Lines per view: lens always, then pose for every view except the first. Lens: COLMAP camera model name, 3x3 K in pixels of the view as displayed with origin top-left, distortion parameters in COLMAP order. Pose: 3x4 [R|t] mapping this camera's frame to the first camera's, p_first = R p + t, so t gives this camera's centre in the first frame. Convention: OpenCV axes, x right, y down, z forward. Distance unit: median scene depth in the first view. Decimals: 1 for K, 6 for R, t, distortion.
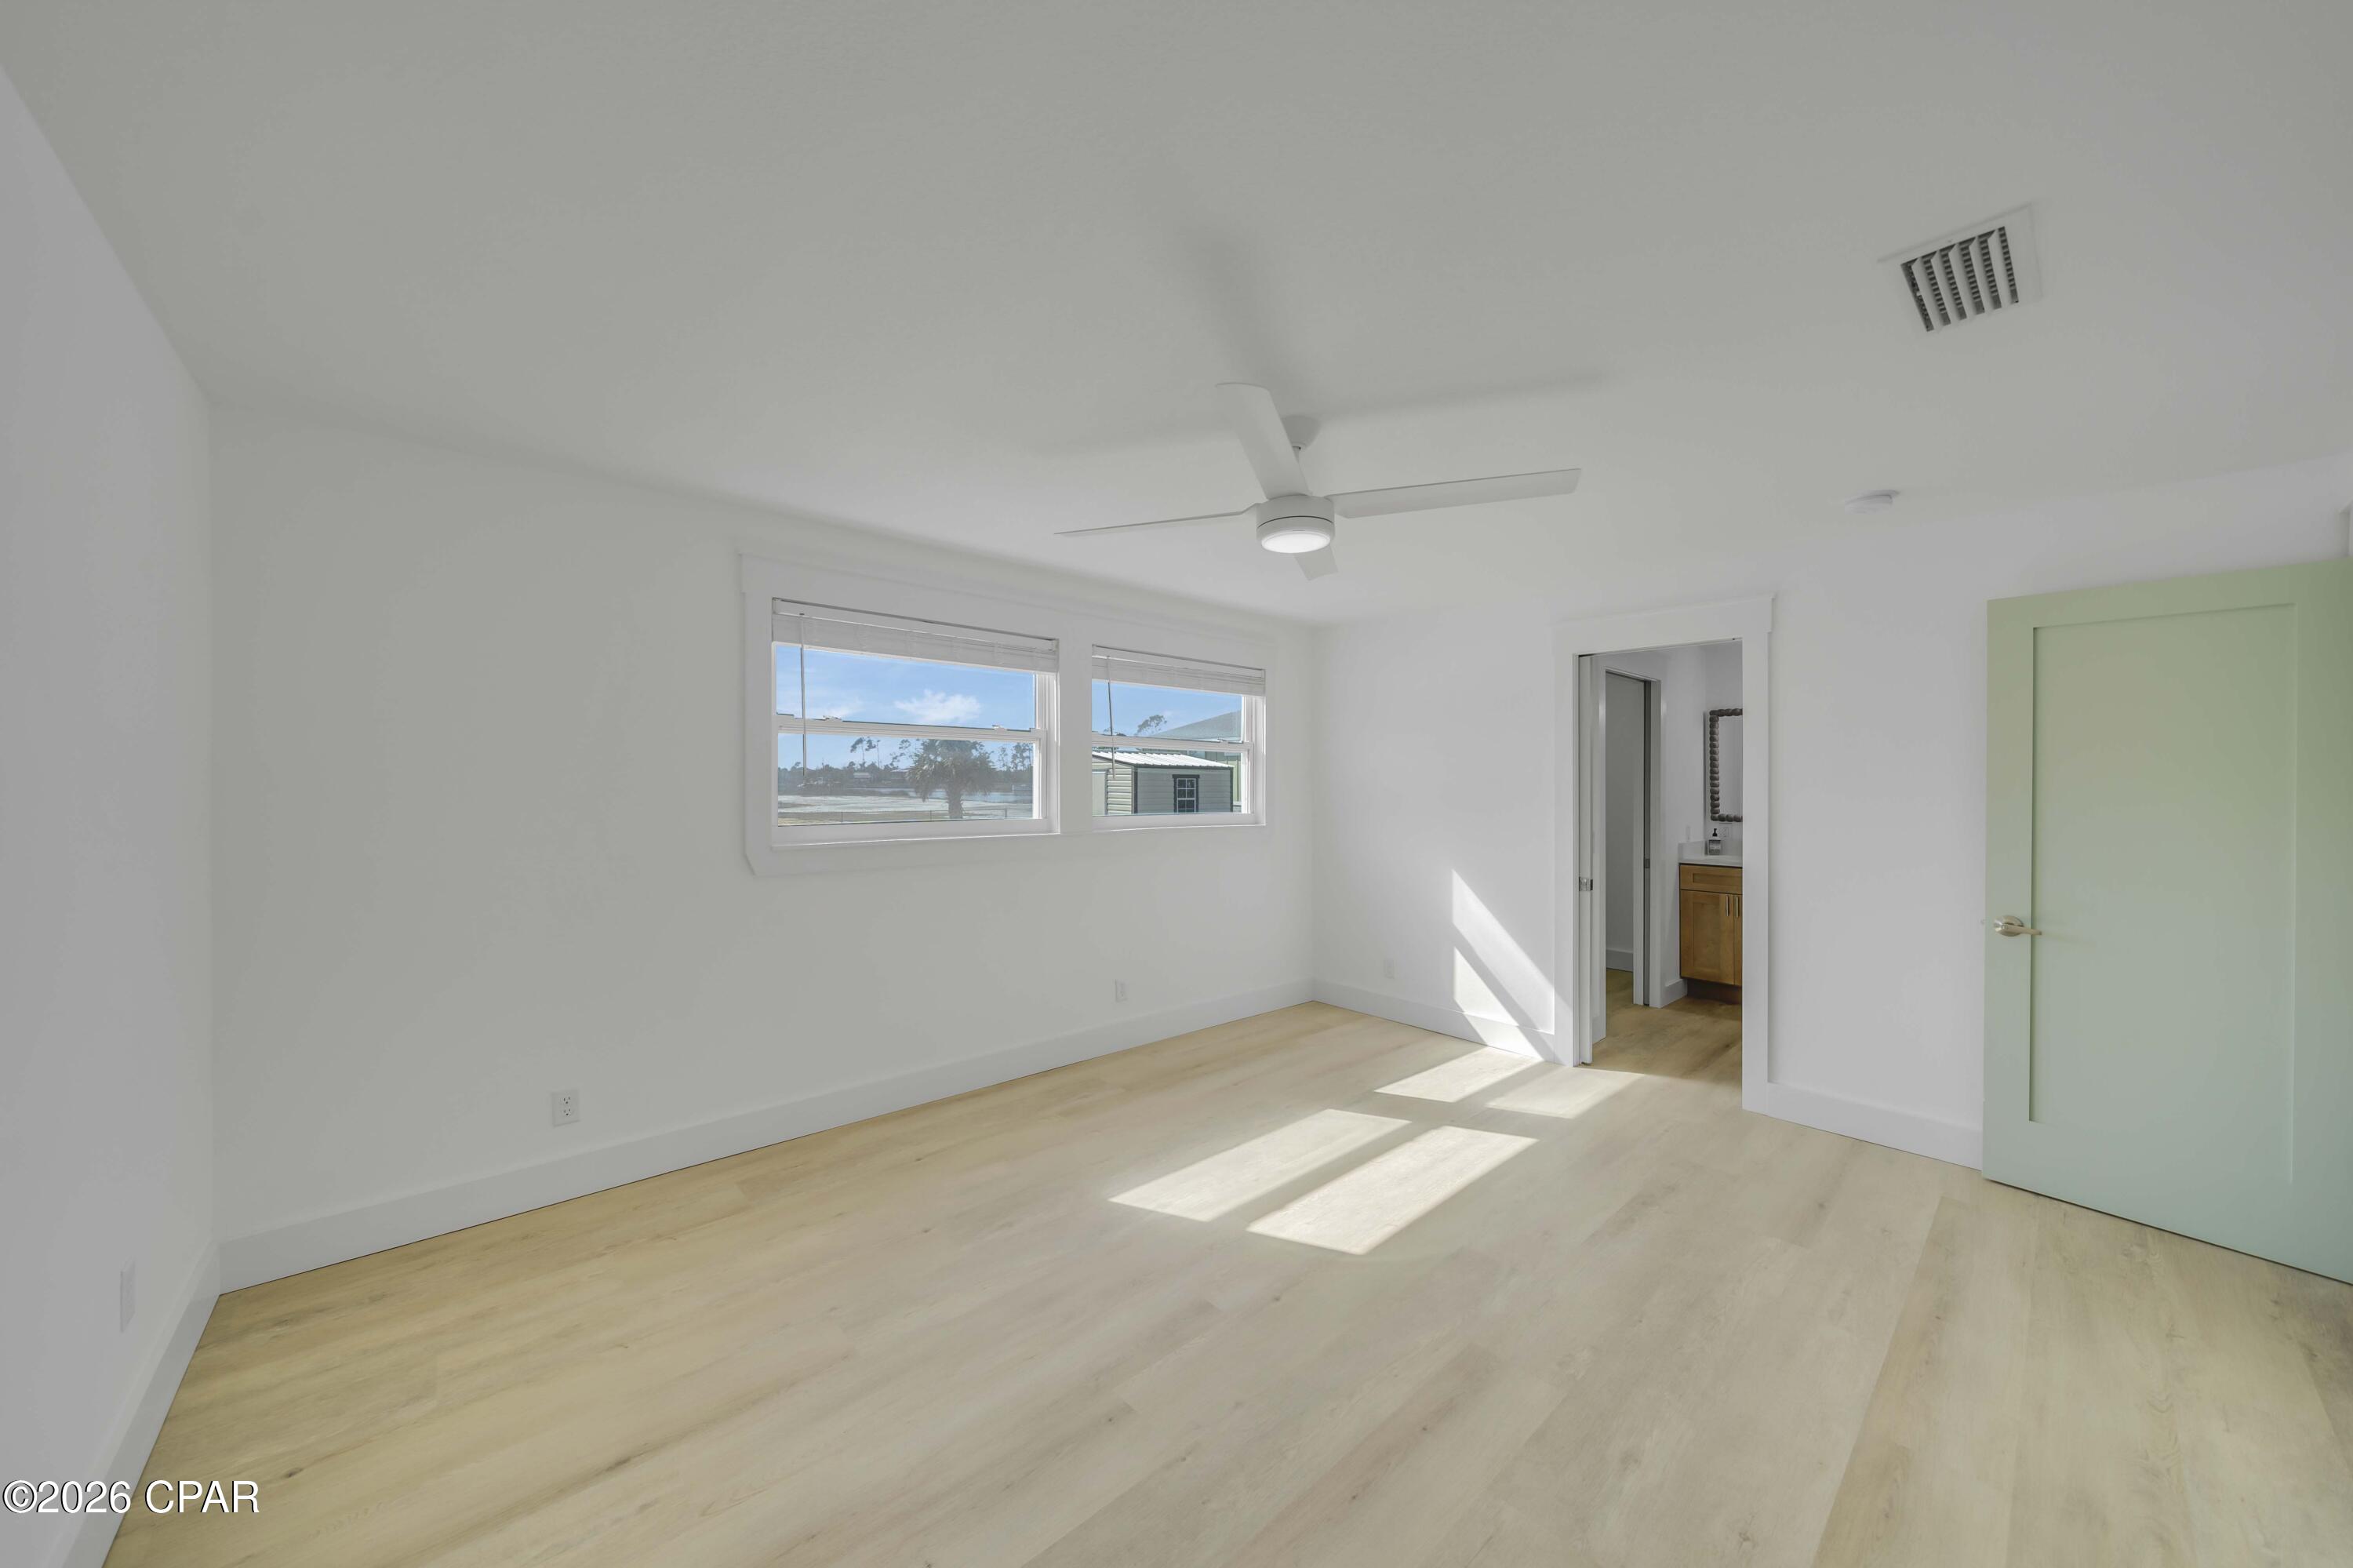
lens RADIAL K [[829.0, 0, 1167.7], [0, 829.0, 781.8], [0, 0, 1]] dist [-0.003685, -0.000194]
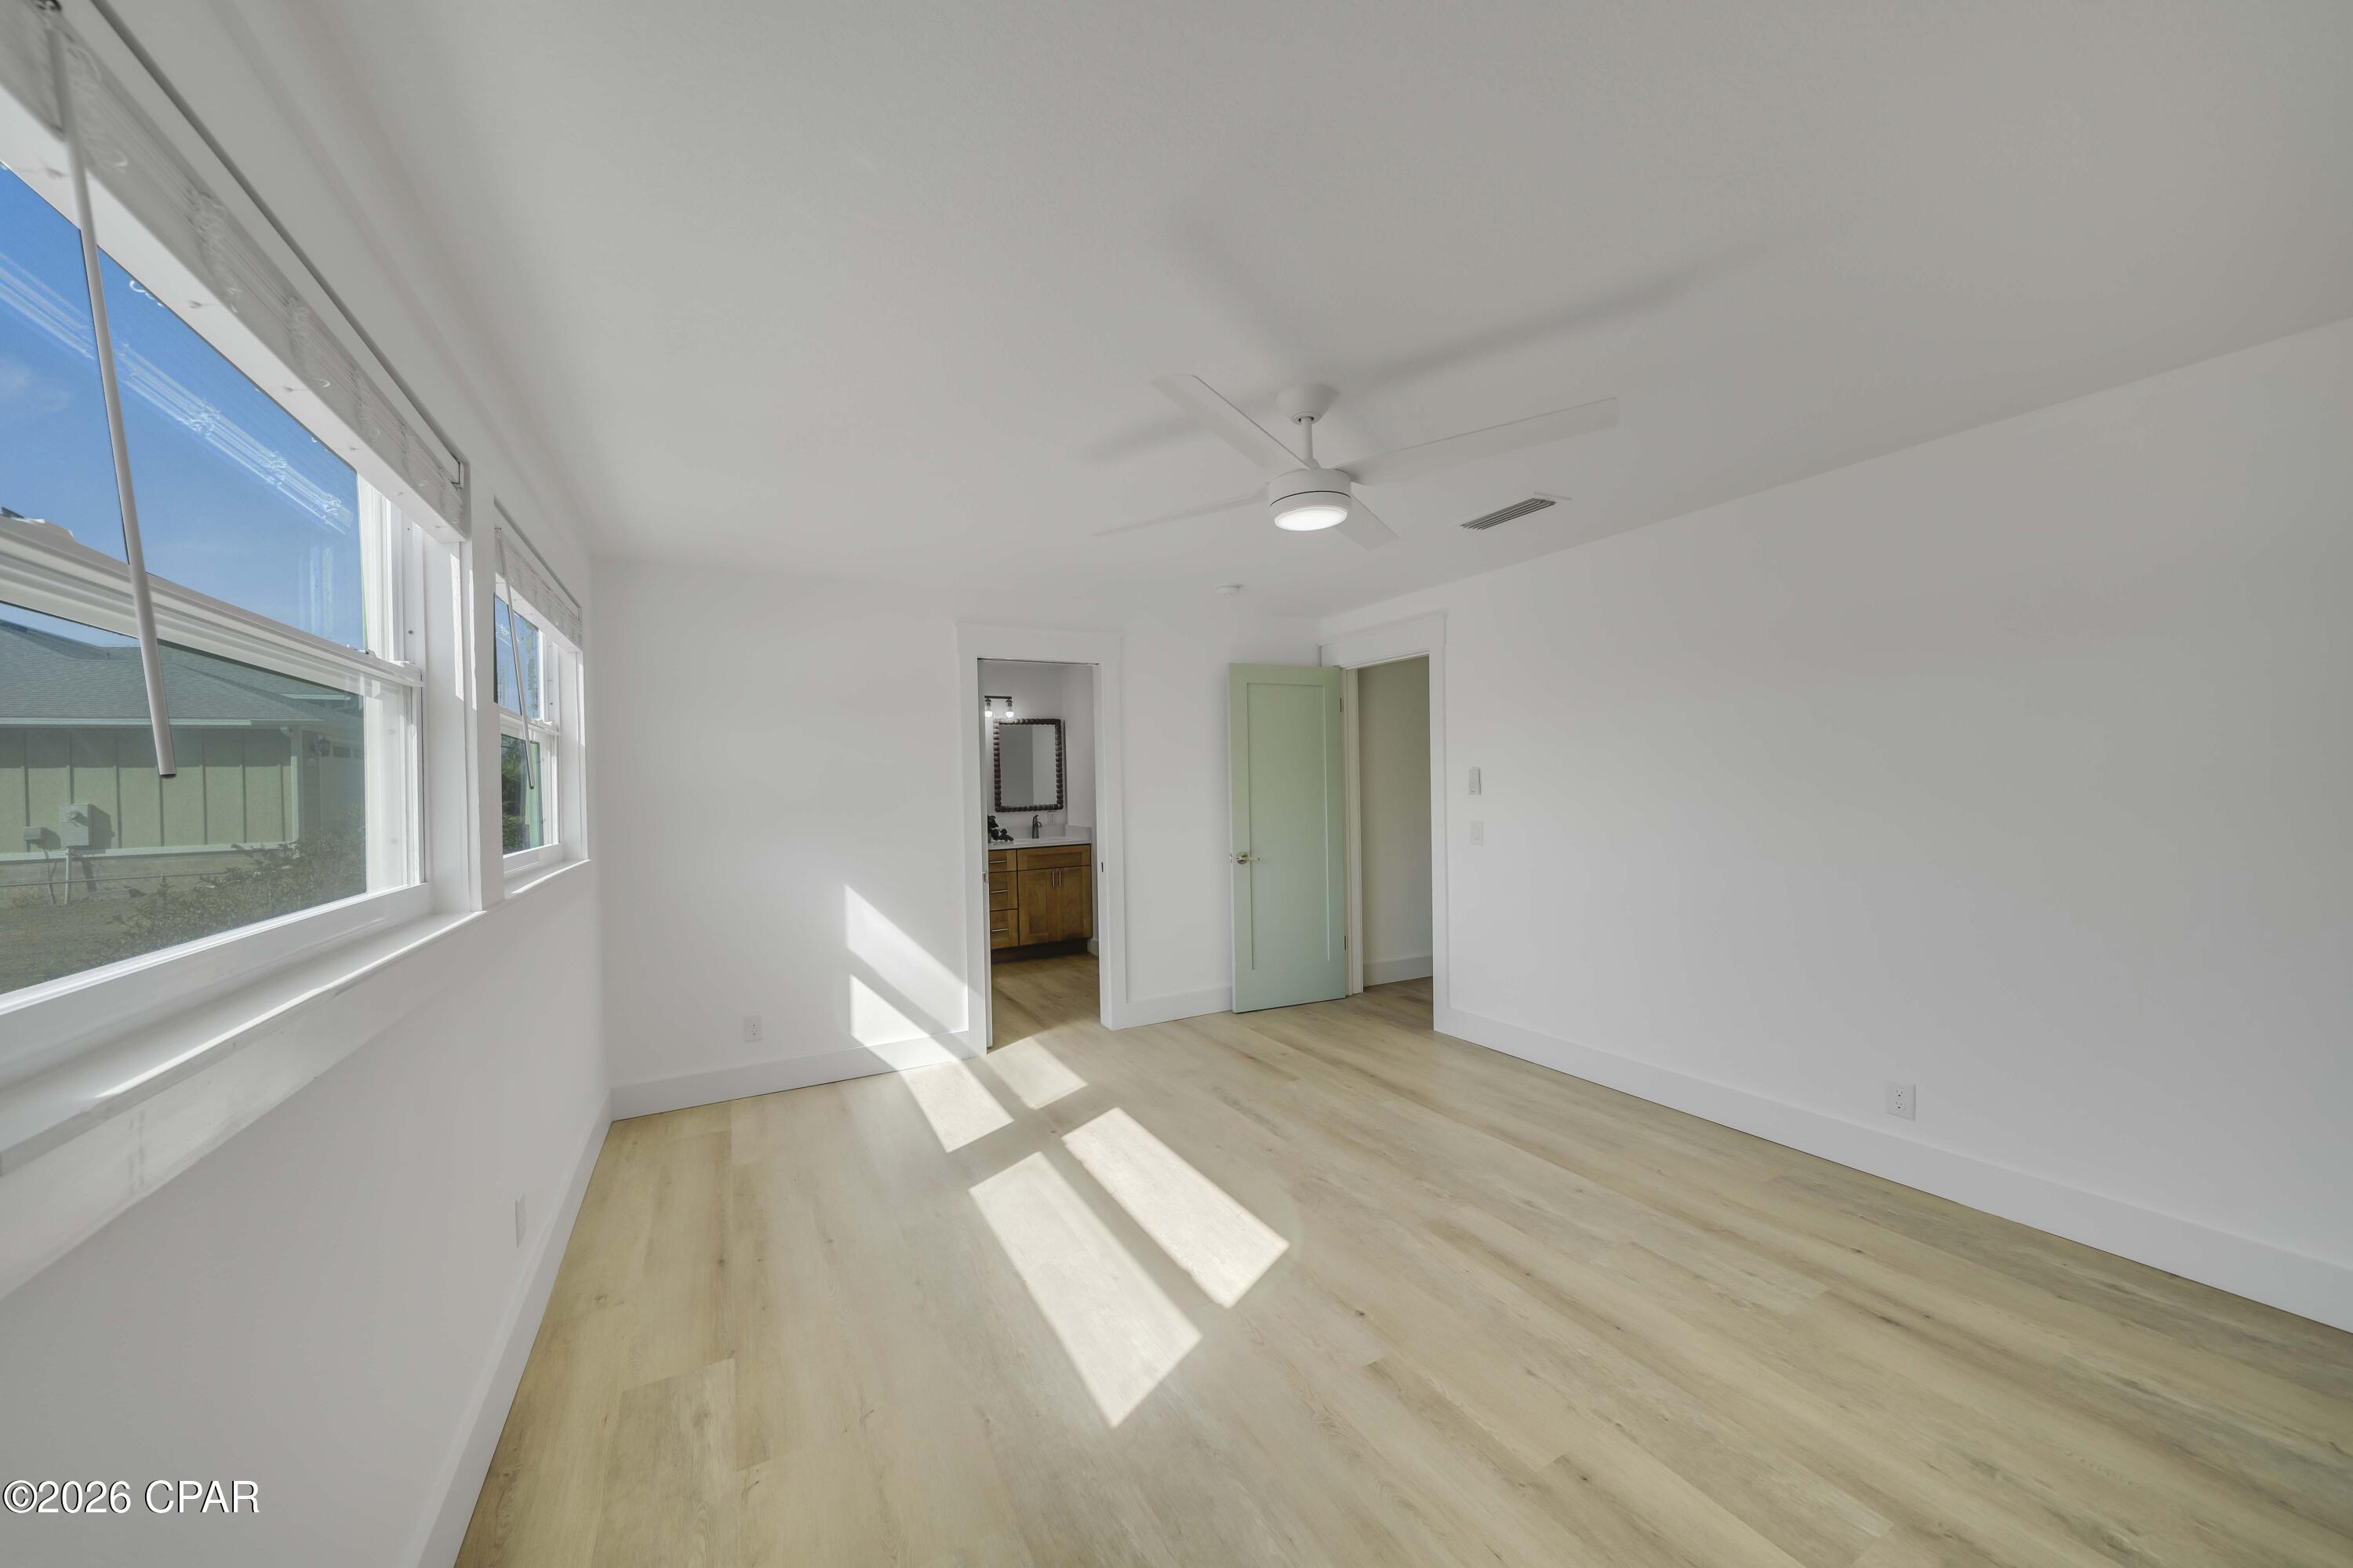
lens RADIAL K [[821.6, 0, 1160.4], [0, 821.6, 784.5], [0, 0, 1]] dist [-0.001929, -0.000146]
pose [[0.233351, -0.021392, 0.972157, -0.634762], [0.024198, 0.999576, 0.016187, -0.006759], [-0.972091, 0.019747, 0.233770, 0.755622]]
